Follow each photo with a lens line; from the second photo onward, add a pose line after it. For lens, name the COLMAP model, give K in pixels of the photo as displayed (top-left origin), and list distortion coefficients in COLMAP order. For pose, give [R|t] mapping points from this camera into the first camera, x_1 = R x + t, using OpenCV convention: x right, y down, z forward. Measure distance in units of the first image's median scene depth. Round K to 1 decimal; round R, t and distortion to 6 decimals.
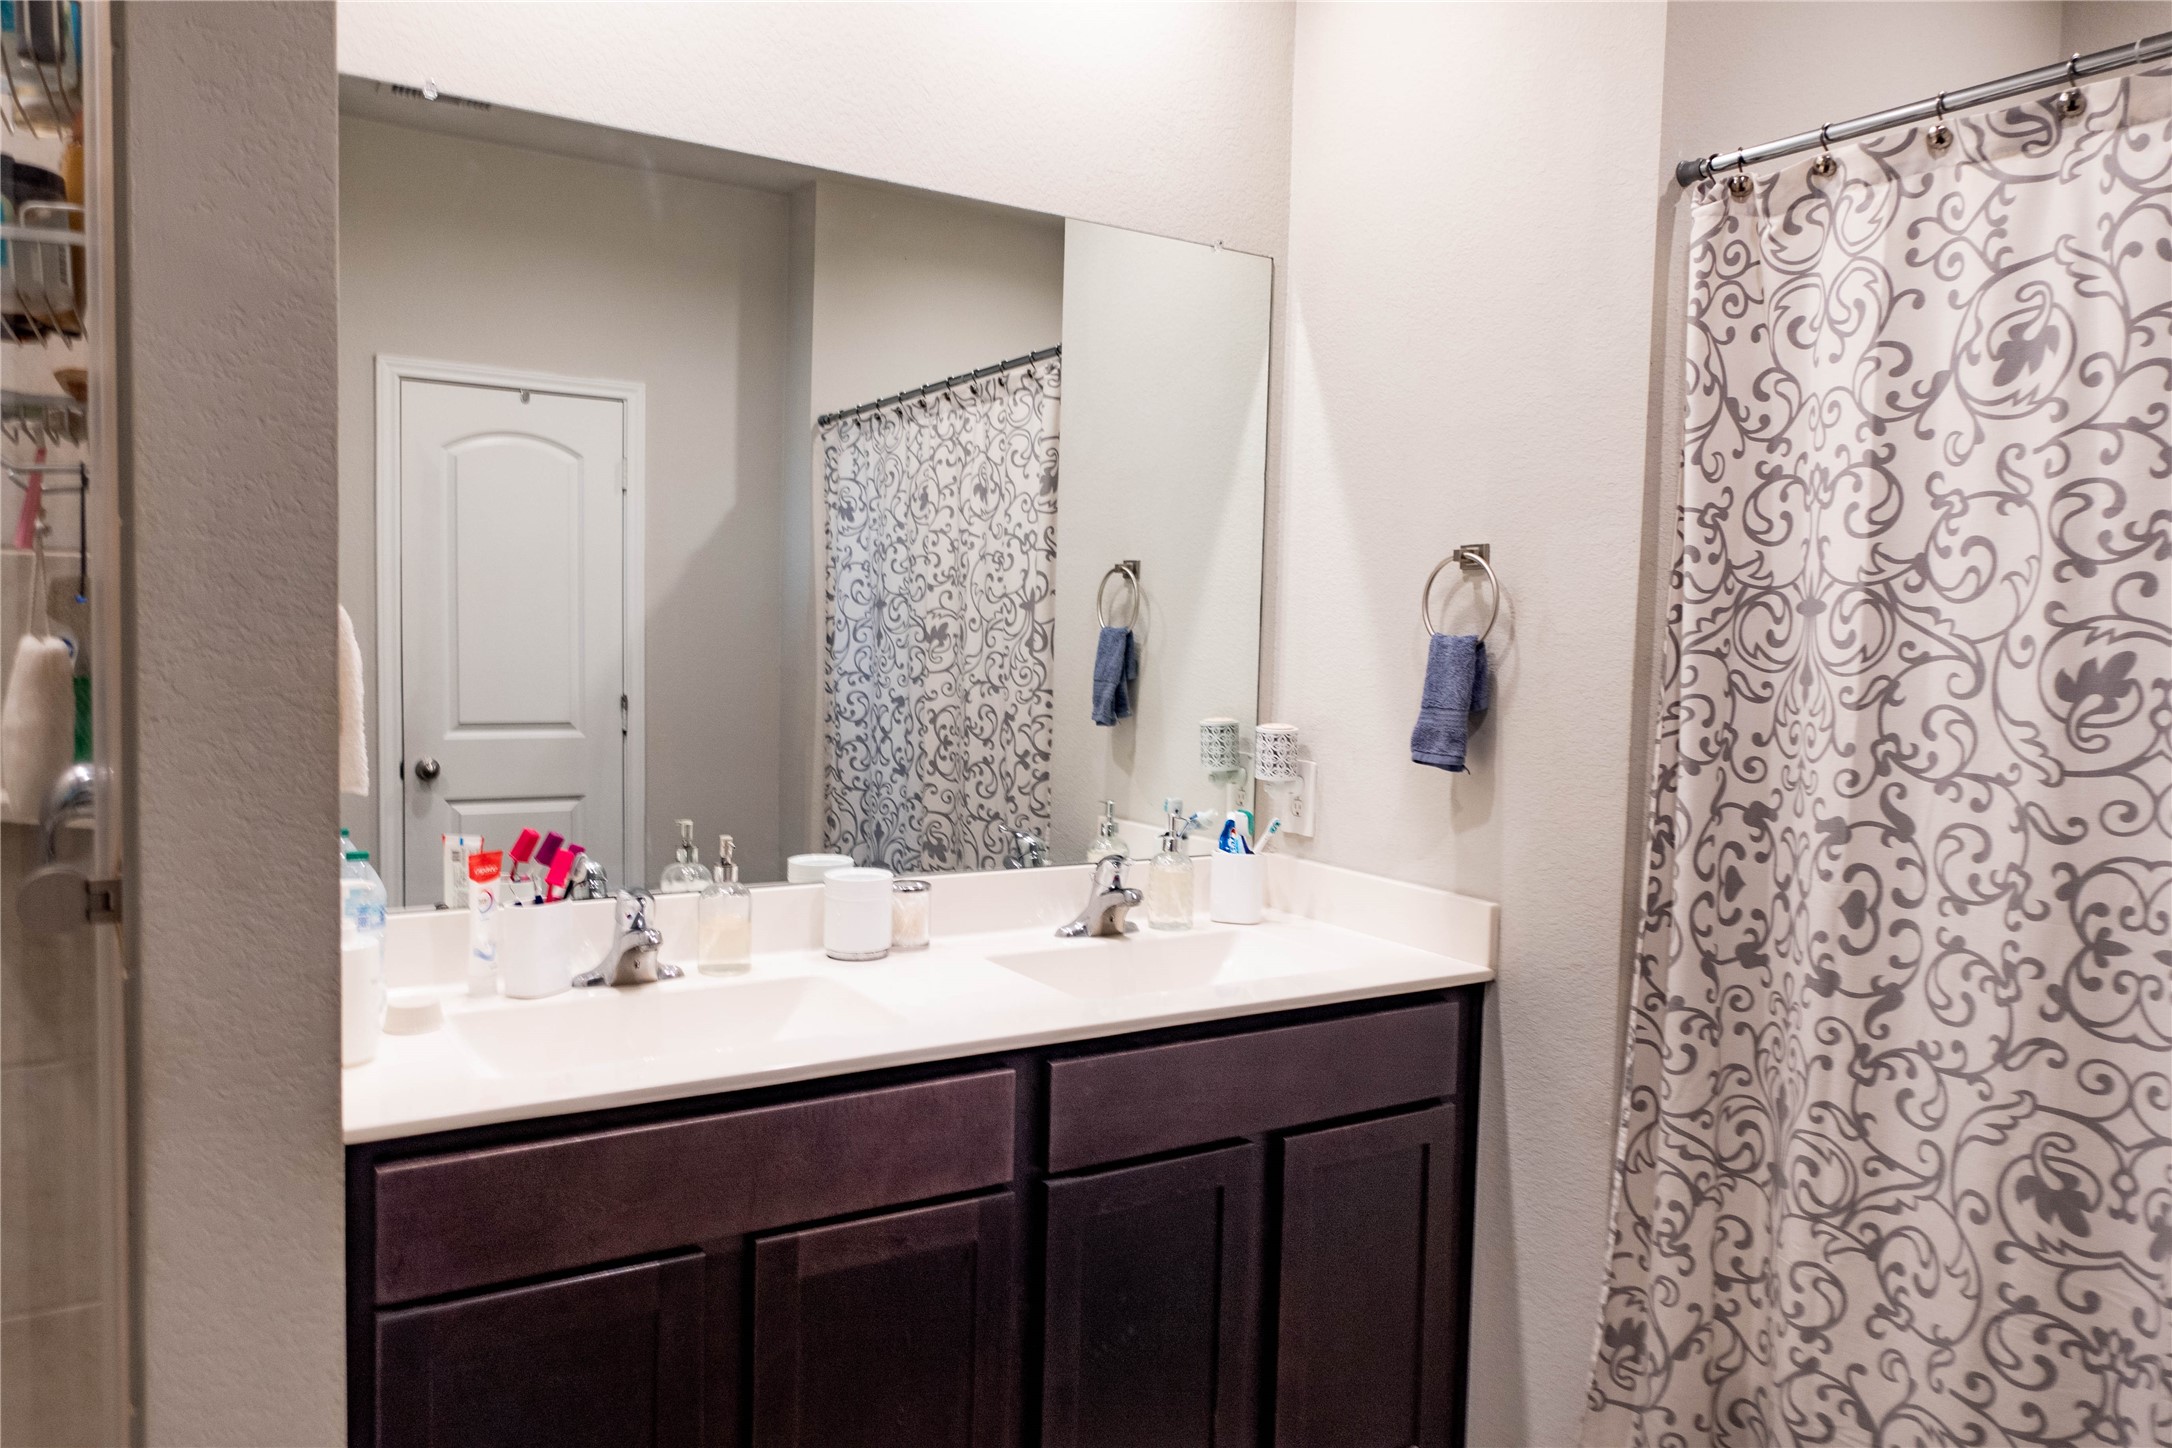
lens RADIAL K [[1499.7, 0, 1085.1], [0, 1499.7, 728.1], [0, 0, 1]] dist [0.004805, -0.015991]
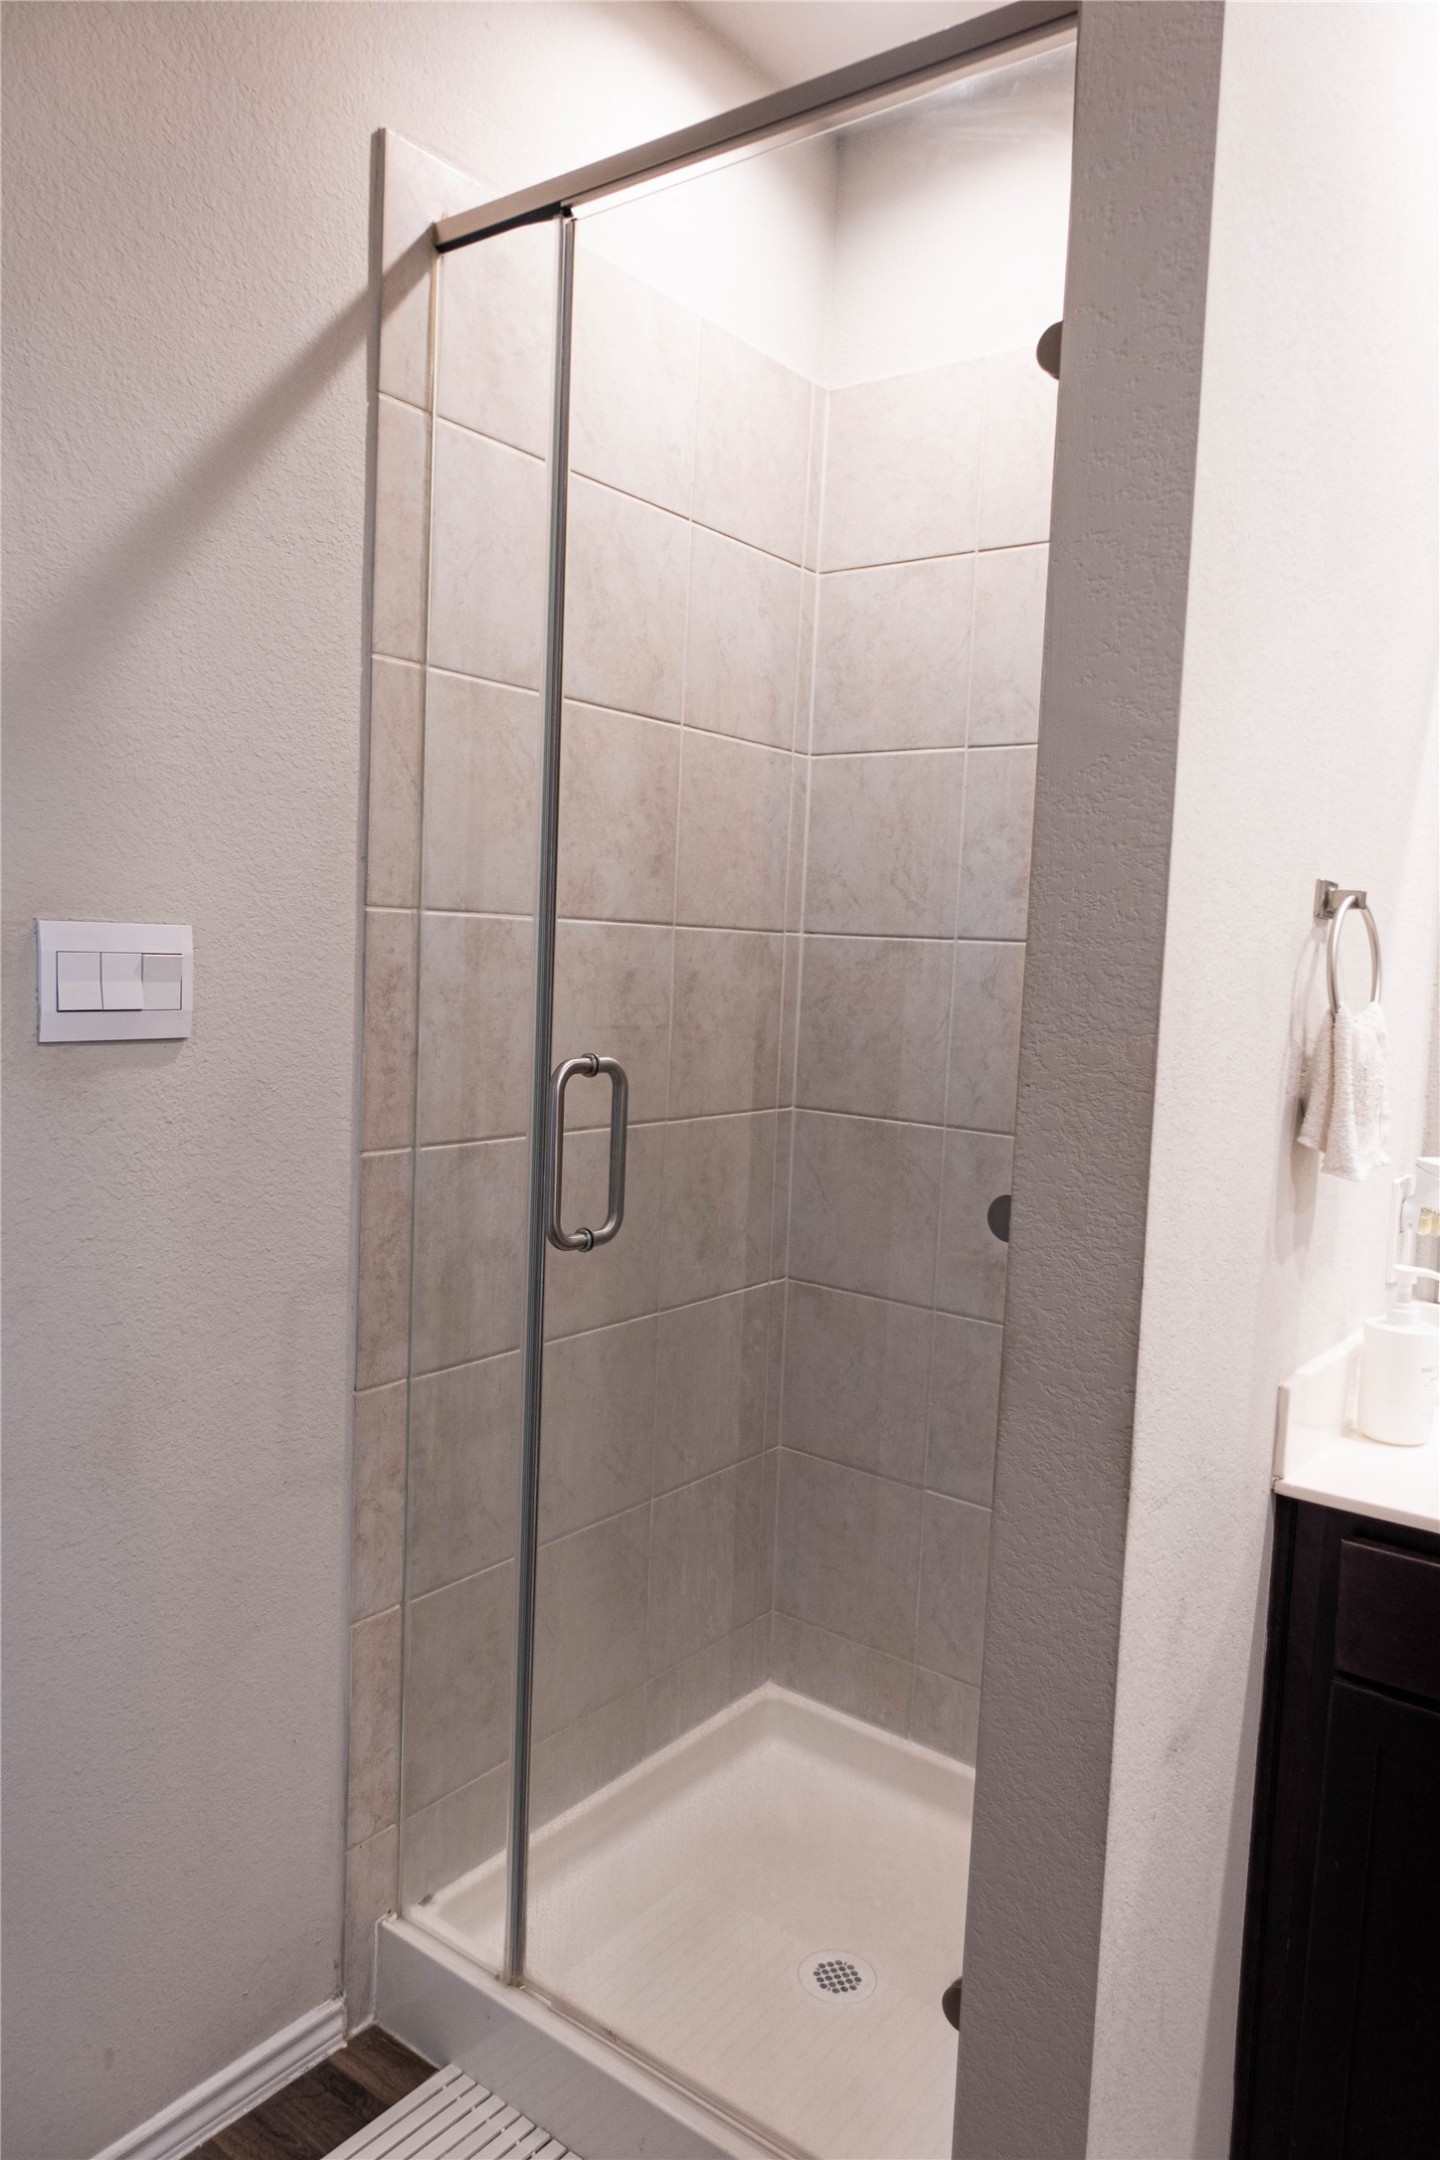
lens RADIAL K [[1491.4, 0, 721.4], [0, 1491.4, 1076.2], [0, 0, 1]] dist [0.004805, -0.015991]
pose [[0.340136, 0.065827, -0.938069, 0.477663], [-0.094648, 0.994878, 0.035495, -0.033161], [0.935601, 0.076713, 0.344624, 0.302801]]
